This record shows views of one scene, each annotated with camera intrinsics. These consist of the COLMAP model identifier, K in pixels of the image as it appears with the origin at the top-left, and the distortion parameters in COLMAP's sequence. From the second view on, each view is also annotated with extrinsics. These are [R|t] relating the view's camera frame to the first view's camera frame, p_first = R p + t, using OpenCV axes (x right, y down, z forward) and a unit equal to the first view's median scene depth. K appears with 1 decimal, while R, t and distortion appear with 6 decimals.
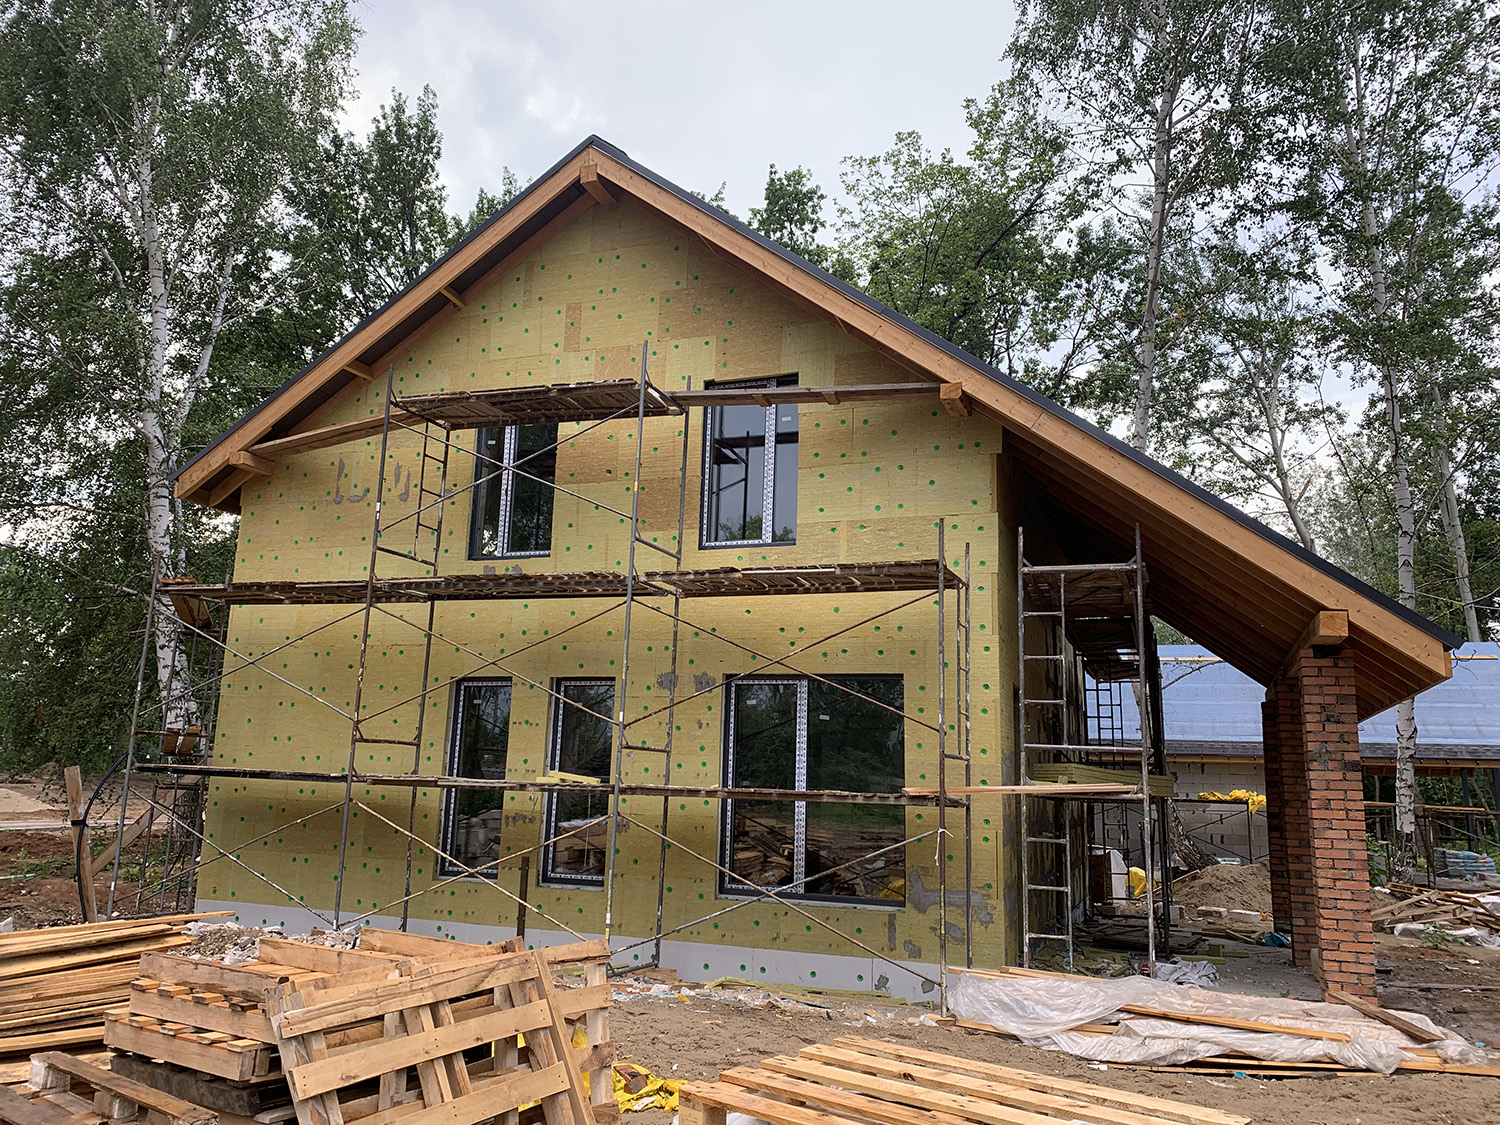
lens RADIAL K [[1134.0, 0, 748.0], [0, 1134.0, 563.5], [0, 0, 1]] dist [0.014796, -0.024577]
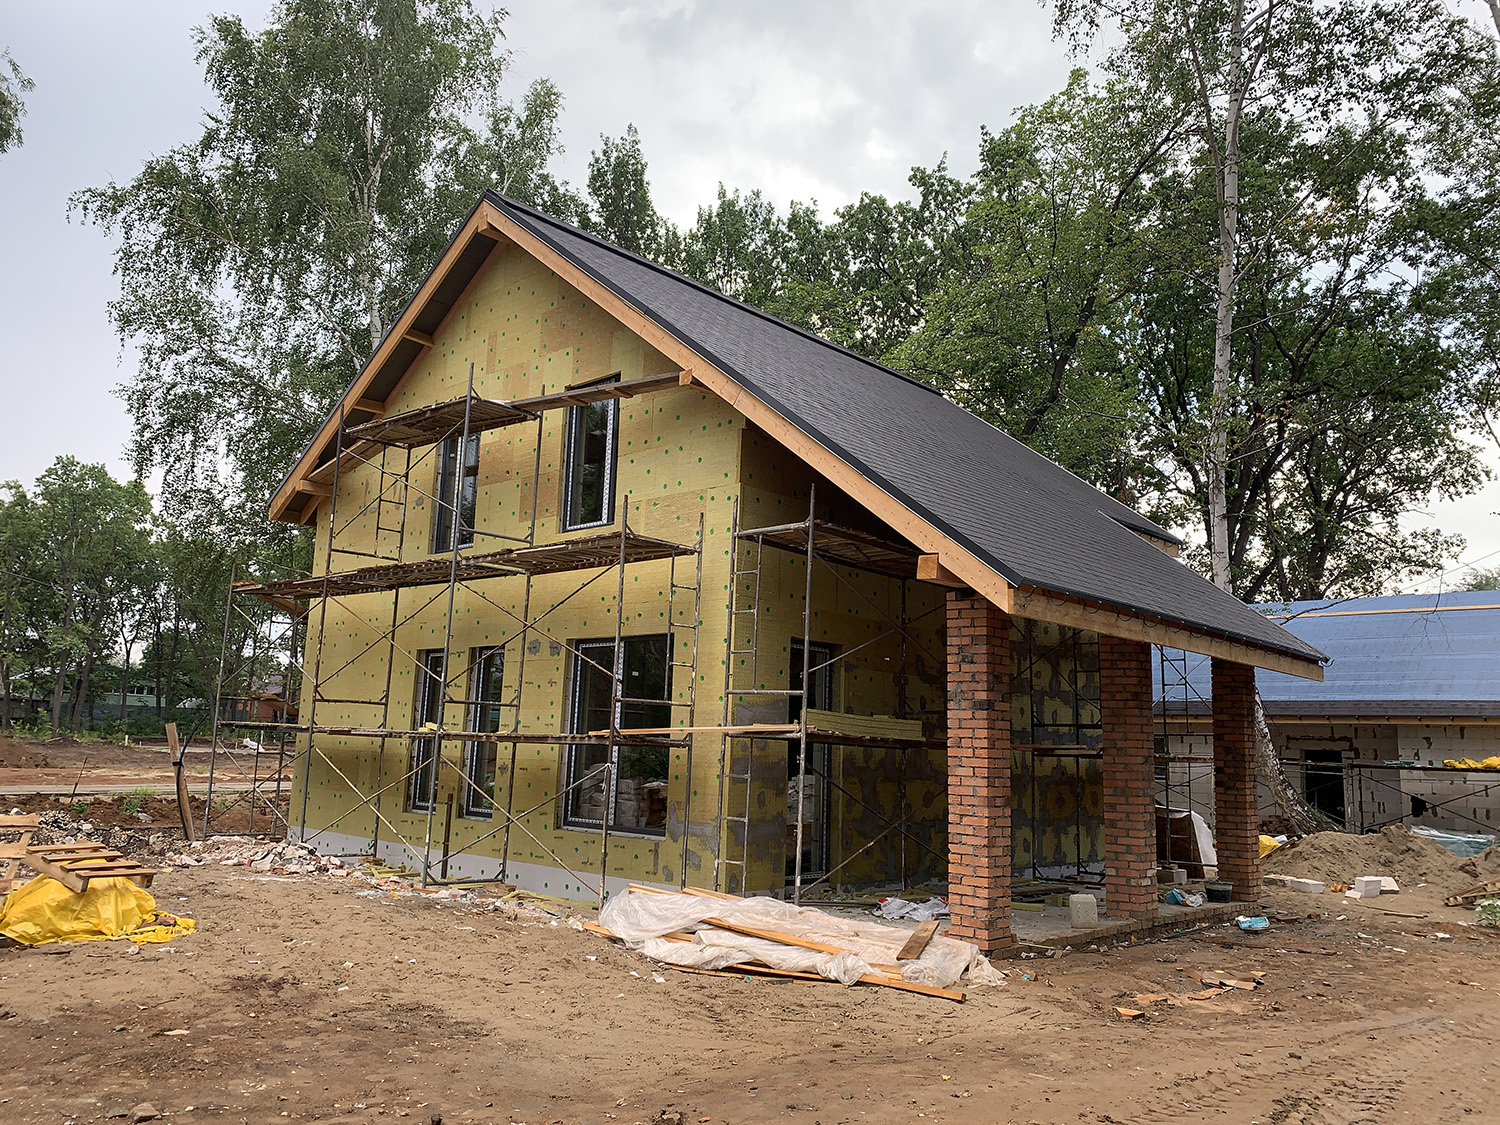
lens RADIAL K [[1134.0, 0, 747.2], [0, 1134.0, 556.9], [0, 0, 1]] dist [0.014796, -0.024577]
pose [[0.928120, -0.061958, -0.367088, 0.588394], [0.066677, 0.997775, 0.000176, 0.025990], [0.366260, -0.024639, 0.930186, -0.014690]]
